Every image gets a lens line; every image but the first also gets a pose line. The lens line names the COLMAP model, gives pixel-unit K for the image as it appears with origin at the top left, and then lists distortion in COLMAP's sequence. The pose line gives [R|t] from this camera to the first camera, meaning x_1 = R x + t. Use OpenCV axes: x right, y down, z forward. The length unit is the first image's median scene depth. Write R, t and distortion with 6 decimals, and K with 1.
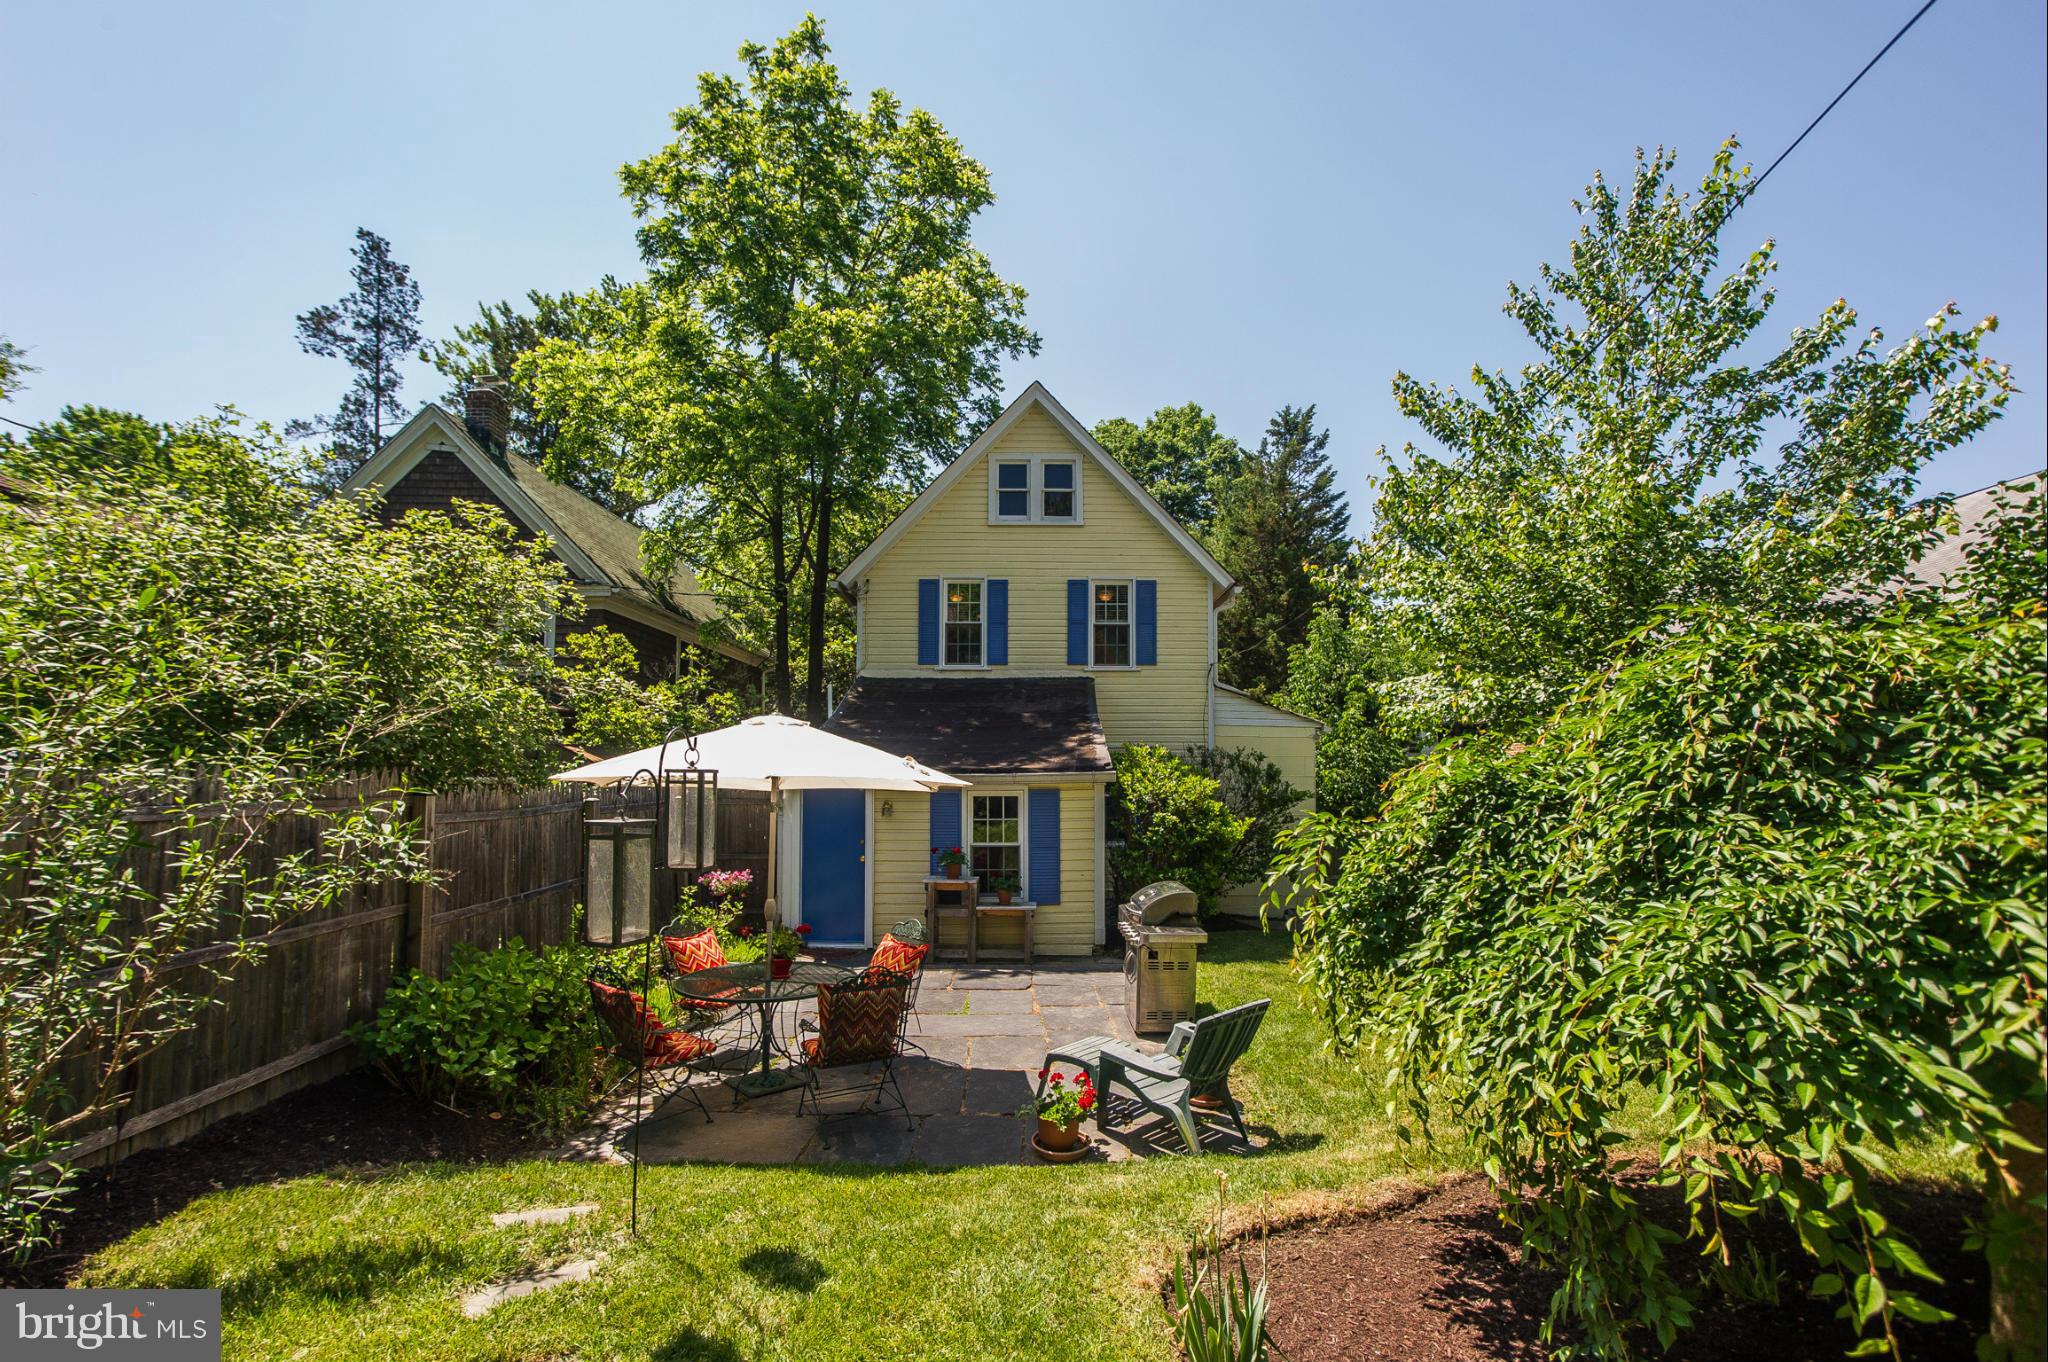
lens RADIAL K [[1068.6, 0, 1022.6], [0, 1068.6, 709.3], [0, 0, 1]] dist [-0.000709, 0.000176]
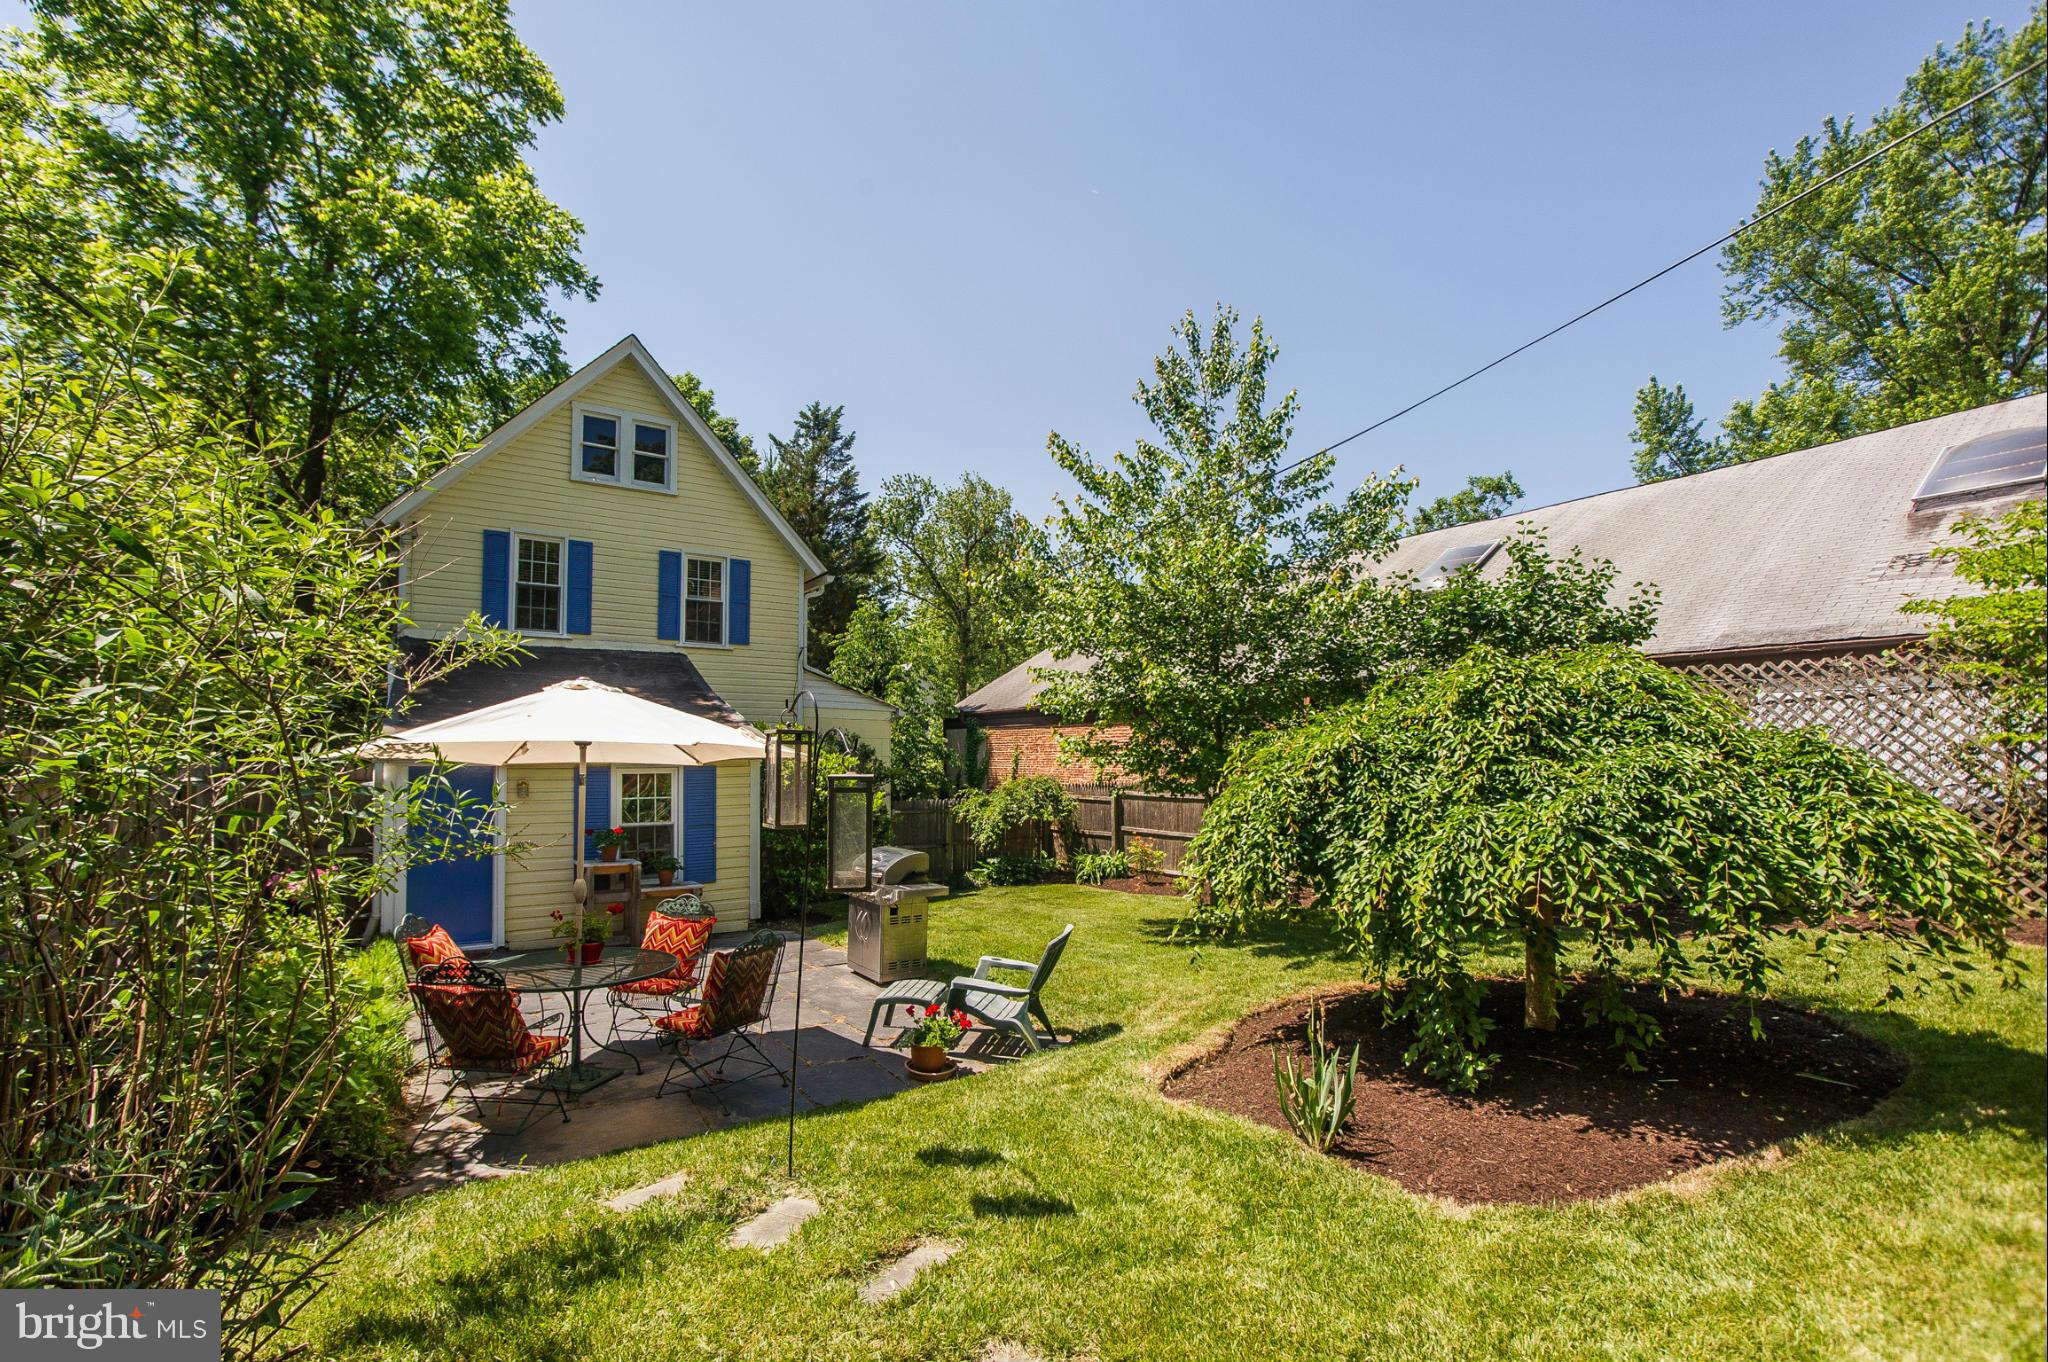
lens RADIAL K [[1164.6, 0, 1024.0], [0, 1164.6, 681.0], [0, 0, 1]] dist [0.004071, 0.001606]
pose [[0.775004, 0.038779, 0.630765, -0.360488], [-0.034975, 0.999218, -0.018458, 0.004045], [-0.630987, -0.007756, 0.775755, -0.019892]]
